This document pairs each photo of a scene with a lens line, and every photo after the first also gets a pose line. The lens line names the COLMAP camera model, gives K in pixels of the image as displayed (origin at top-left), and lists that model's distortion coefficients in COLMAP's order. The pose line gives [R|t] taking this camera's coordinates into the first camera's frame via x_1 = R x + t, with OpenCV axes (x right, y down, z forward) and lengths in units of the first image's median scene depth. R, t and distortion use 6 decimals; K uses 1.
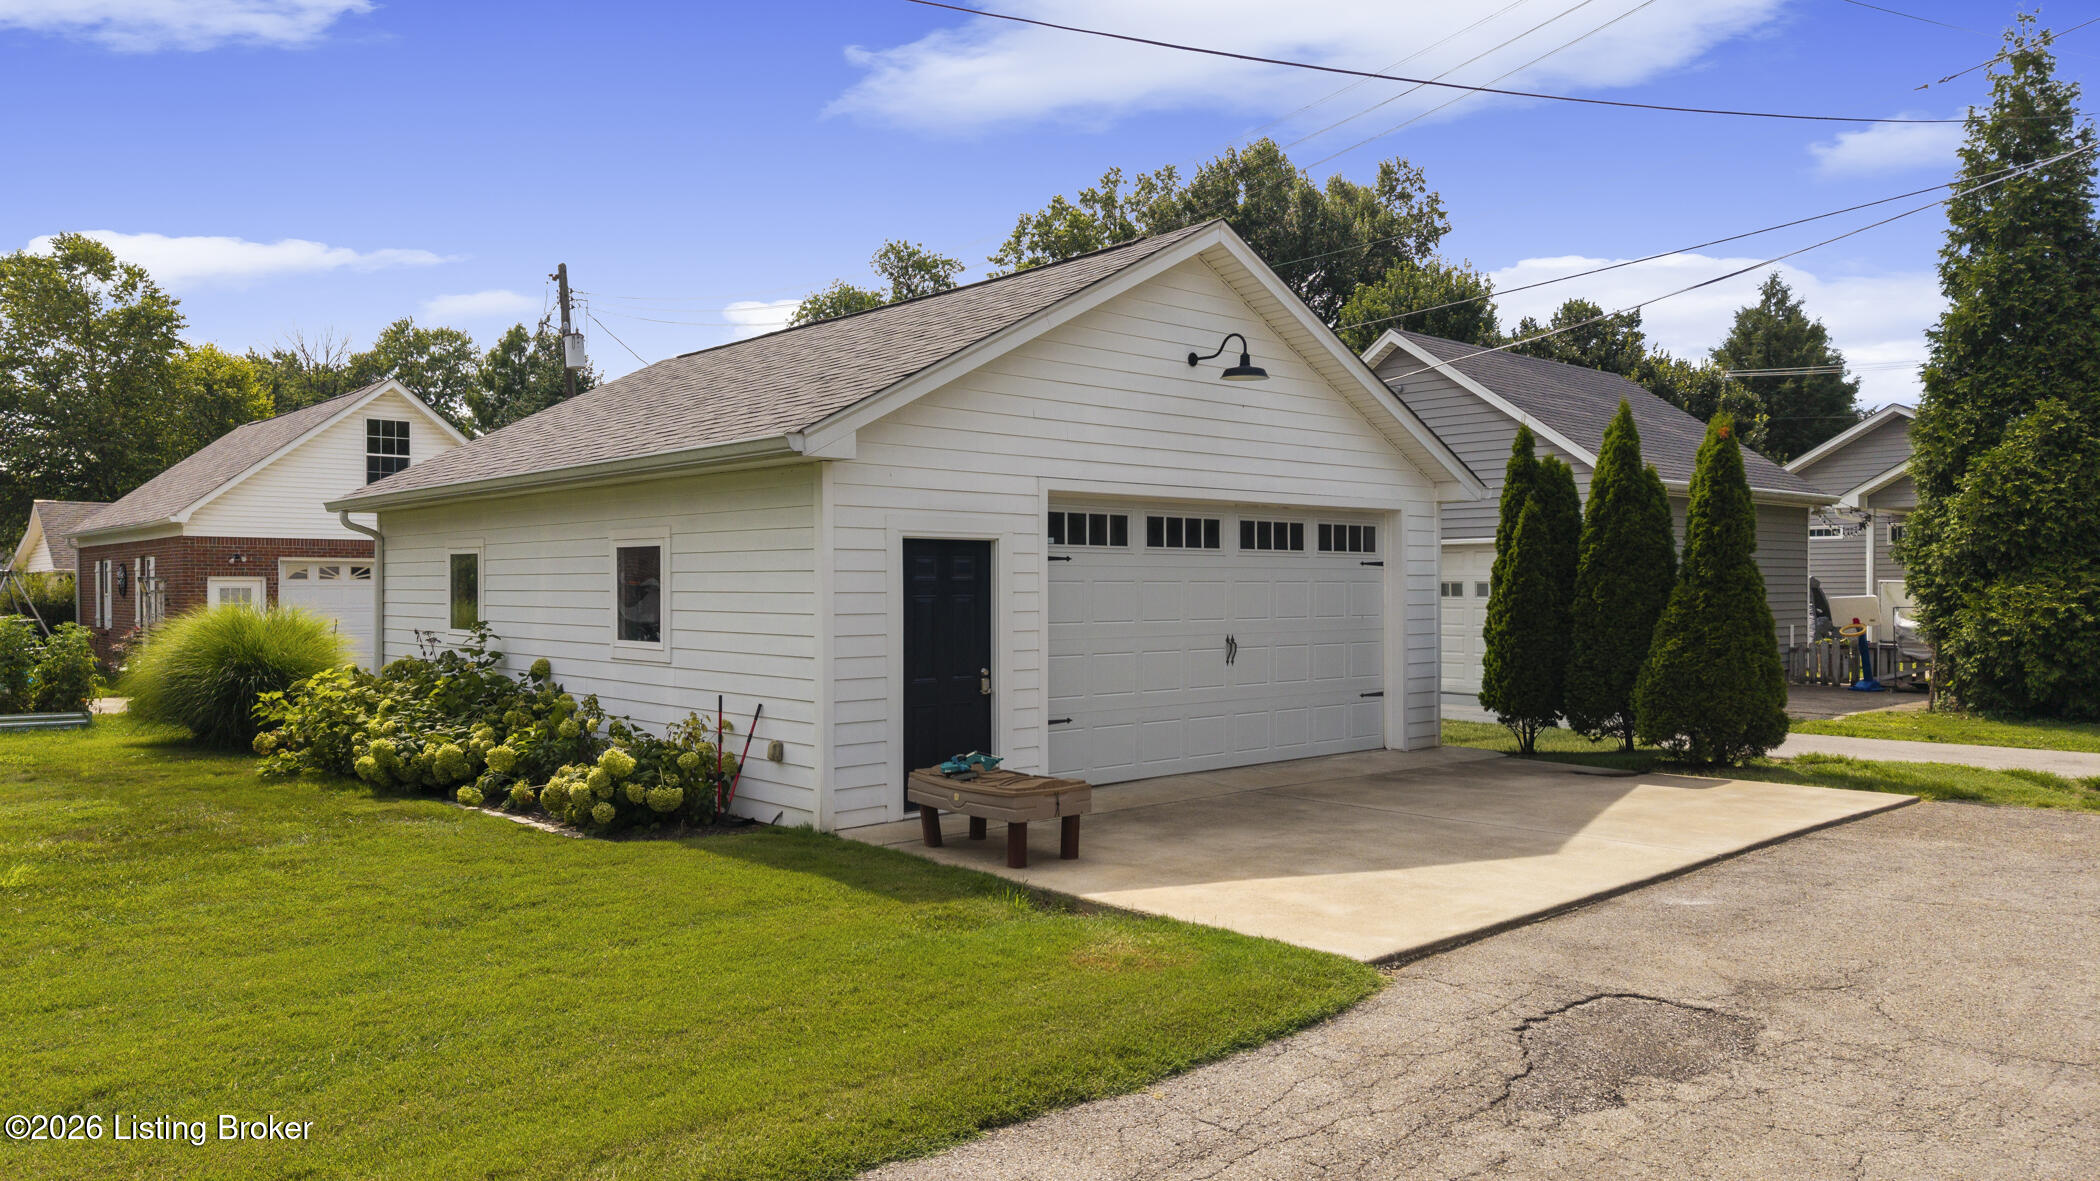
lens RADIAL K [[1426.7, 0, 1035.0], [0, 1426.7, 582.4], [0, 0, 1]] dist [0.029371, -0.006151]
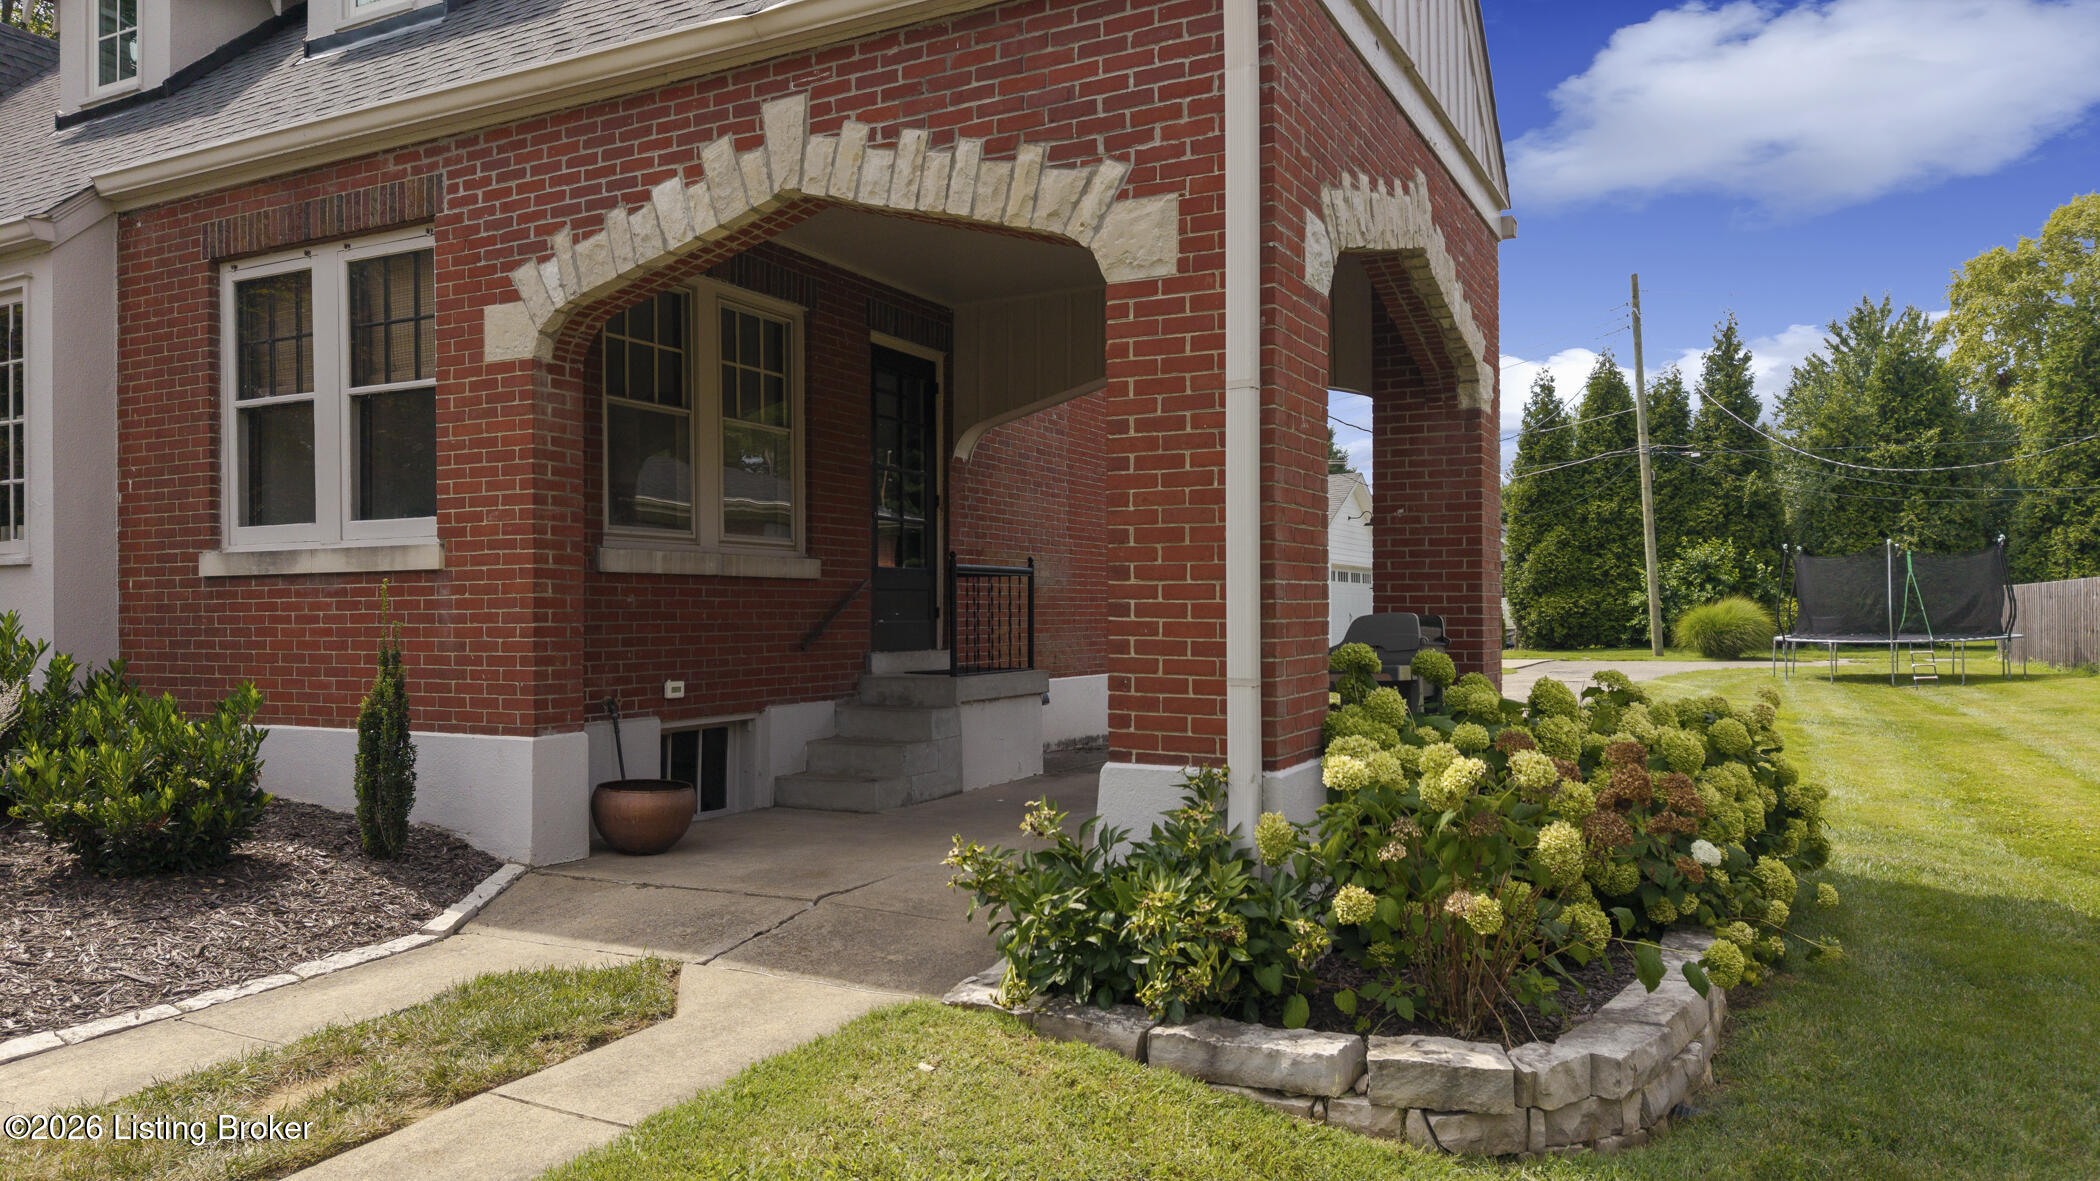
lens RADIAL K [[1426.7, 0, 1051.6], [0, 1426.7, 604.6], [0, 0, 1]] dist [0.029371, -0.006151]
pose [[0.928641, -0.004043, 0.370959, -1.079586], [0.004842, 0.999988, -0.001223, 0.012438], [-0.370949, 0.002932, 0.928649, -1.030122]]
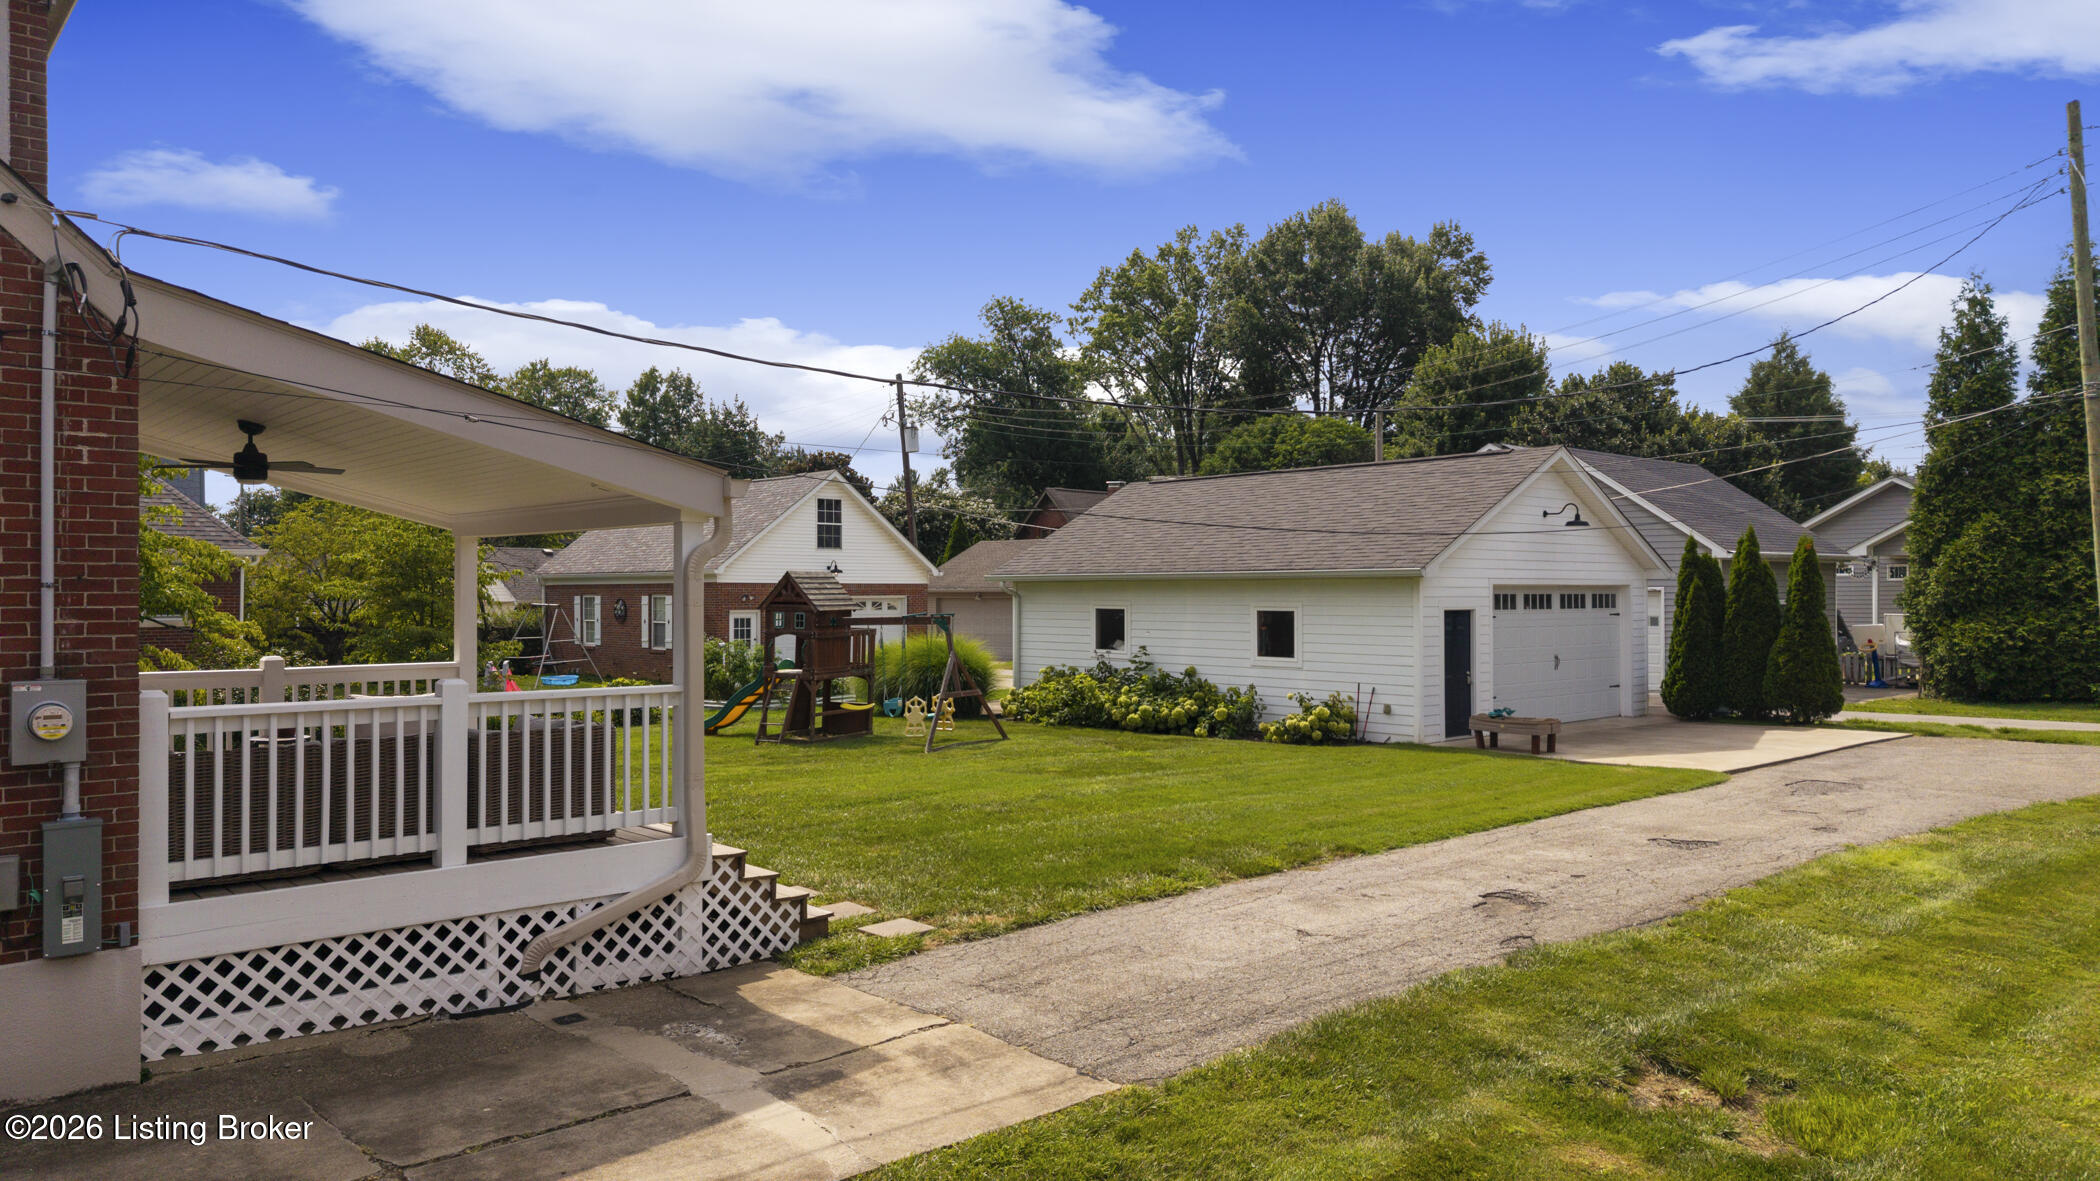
lens RADIAL K [[1426.7, 0, 1045.0], [0, 1426.7, 591.8], [0, 0, 1]] dist [0.029371, -0.006151]
pose [[0.999953, -0.000462, 0.009732, -0.412022], [0.000464, 1.000000, -0.000284, -0.033799], [-0.009732, 0.000288, 0.999953, -0.666559]]
